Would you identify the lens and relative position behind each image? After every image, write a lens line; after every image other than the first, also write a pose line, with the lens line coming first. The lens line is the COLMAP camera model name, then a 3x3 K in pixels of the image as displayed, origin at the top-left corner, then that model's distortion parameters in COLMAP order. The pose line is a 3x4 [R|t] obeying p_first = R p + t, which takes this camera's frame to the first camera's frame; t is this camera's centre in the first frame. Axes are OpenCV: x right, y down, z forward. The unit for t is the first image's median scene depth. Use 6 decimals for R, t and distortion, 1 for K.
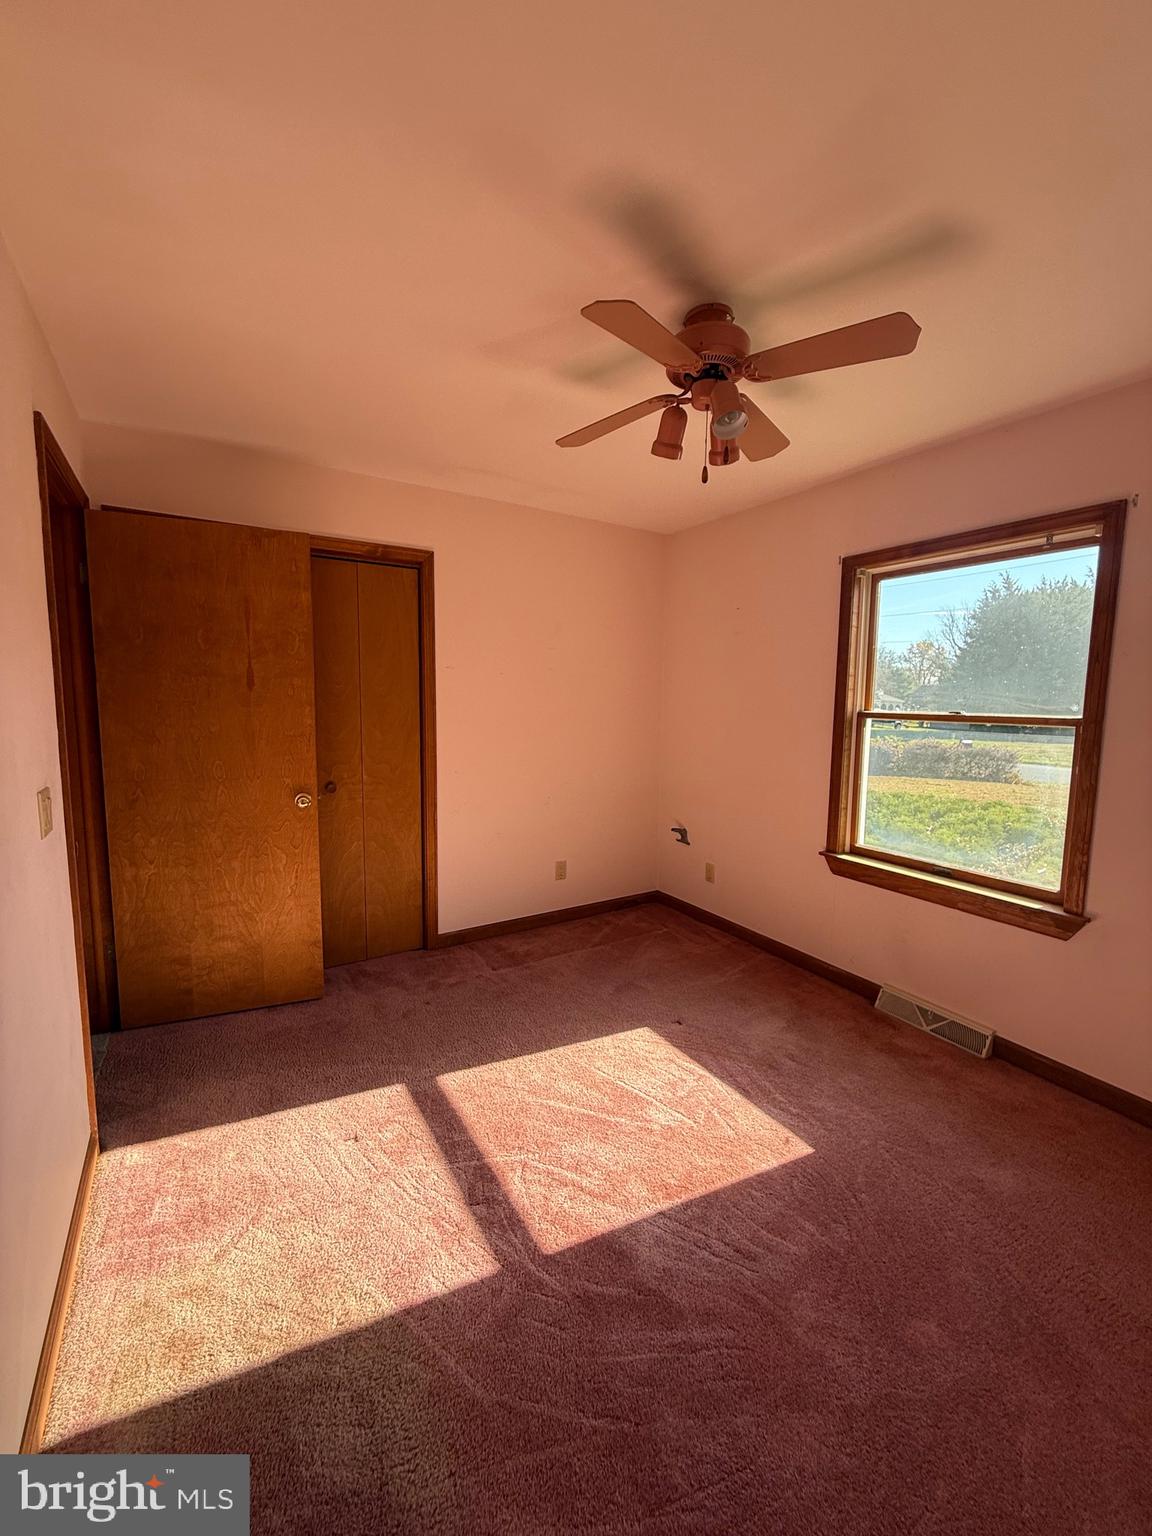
lens RADIAL K [[611.9, 0, 576.8], [0, 611.9, 763.3], [0, 0, 1]] dist [-0.000637, 0.000816]
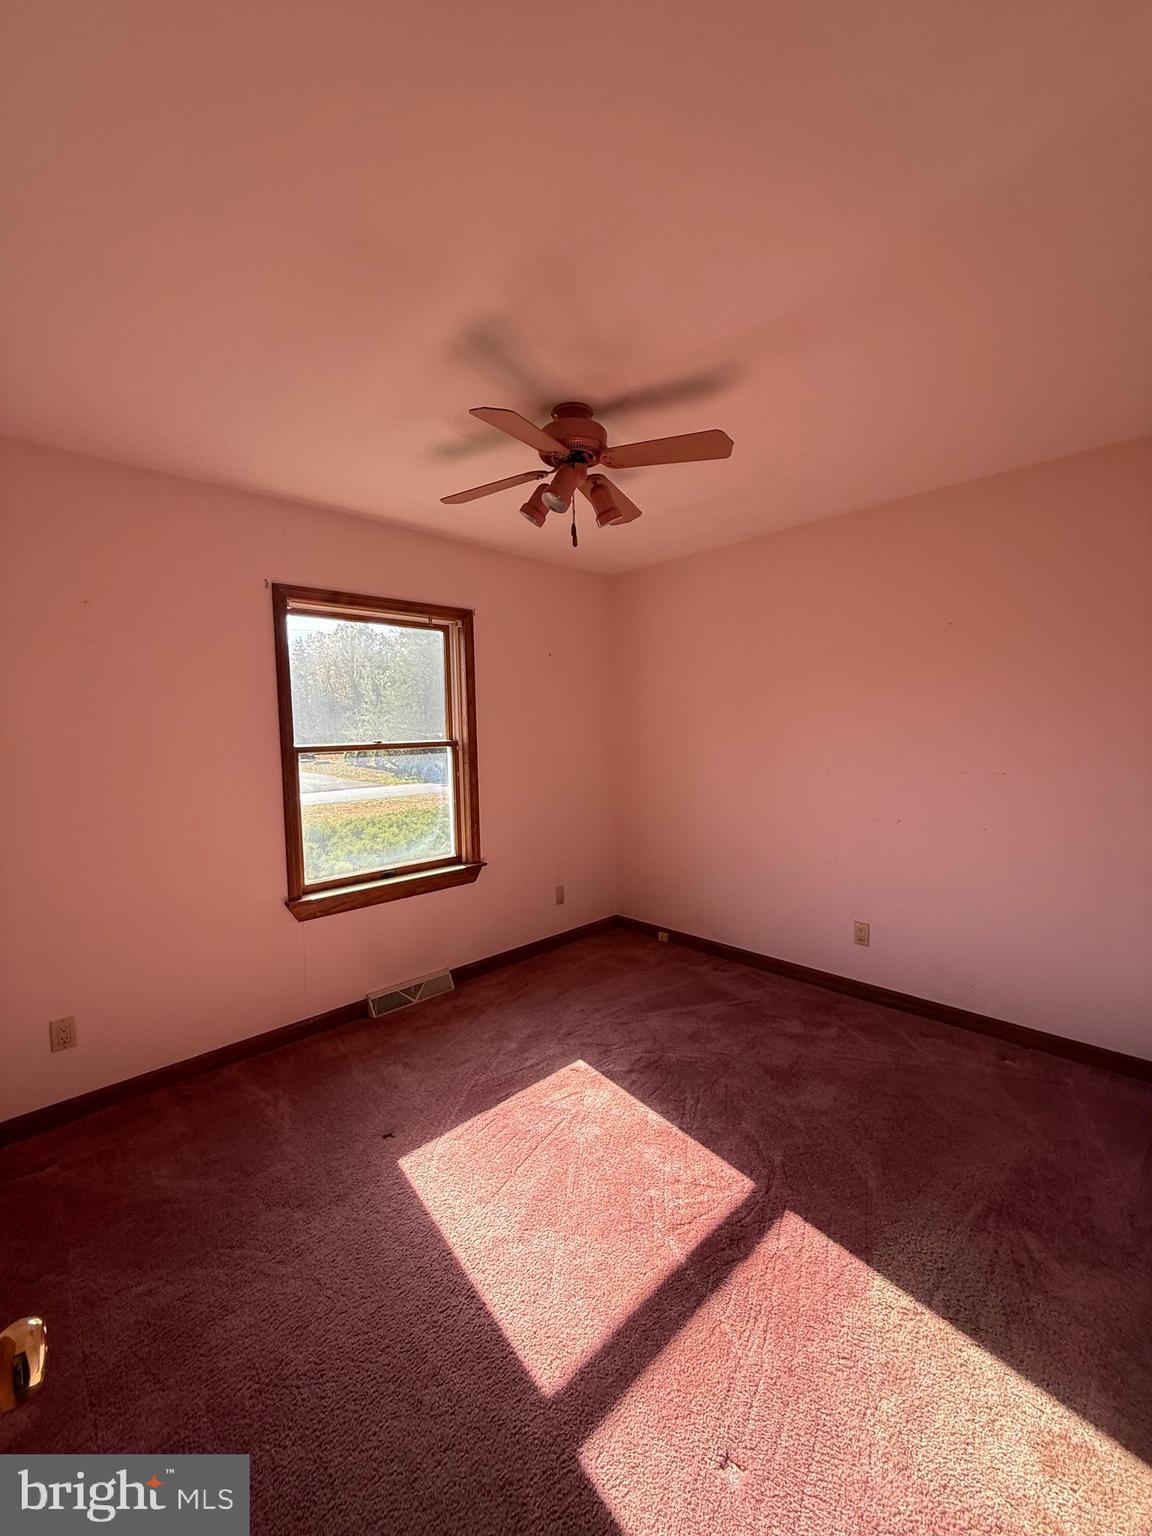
lens RADIAL K [[611.9, 0, 589.4], [0, 611.9, 761.2], [0, 0, 1]] dist [-0.000637, 0.000816]
pose [[-0.238759, -0.066777, 0.968780, -0.674395], [0.120665, 0.987861, 0.097830, -0.115657], [-0.963553, 0.140255, -0.227804, 0.896997]]
